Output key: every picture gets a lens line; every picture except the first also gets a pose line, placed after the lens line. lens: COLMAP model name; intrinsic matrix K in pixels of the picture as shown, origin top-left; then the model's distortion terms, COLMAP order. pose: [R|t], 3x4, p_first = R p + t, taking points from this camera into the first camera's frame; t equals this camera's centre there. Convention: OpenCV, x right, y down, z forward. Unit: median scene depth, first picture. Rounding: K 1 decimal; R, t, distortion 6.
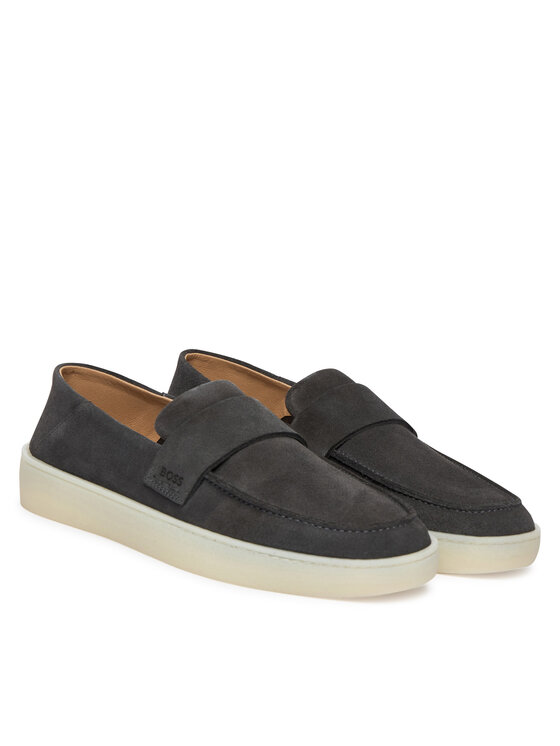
lens RADIAL K [[1846.4, 0, 280.6], [0, 1846.4, 372.9], [0, 0, 1]] dist [0.149209, 0.000000]
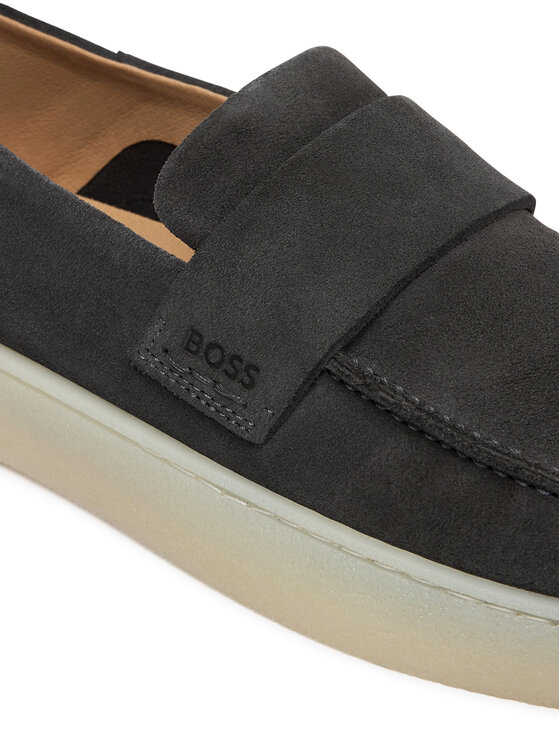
lens RADIAL K [[1676.8, 0, 279.2], [0, 1676.8, 373.0], [0, 0, 1]] dist [0.043243, 0.000000]
pose [[0.987457, -0.054267, 0.148271, -0.096132], [0.003451, 0.946273, 0.323351, -0.044955], [-0.157852, -0.318783, 0.934591, 0.702239]]
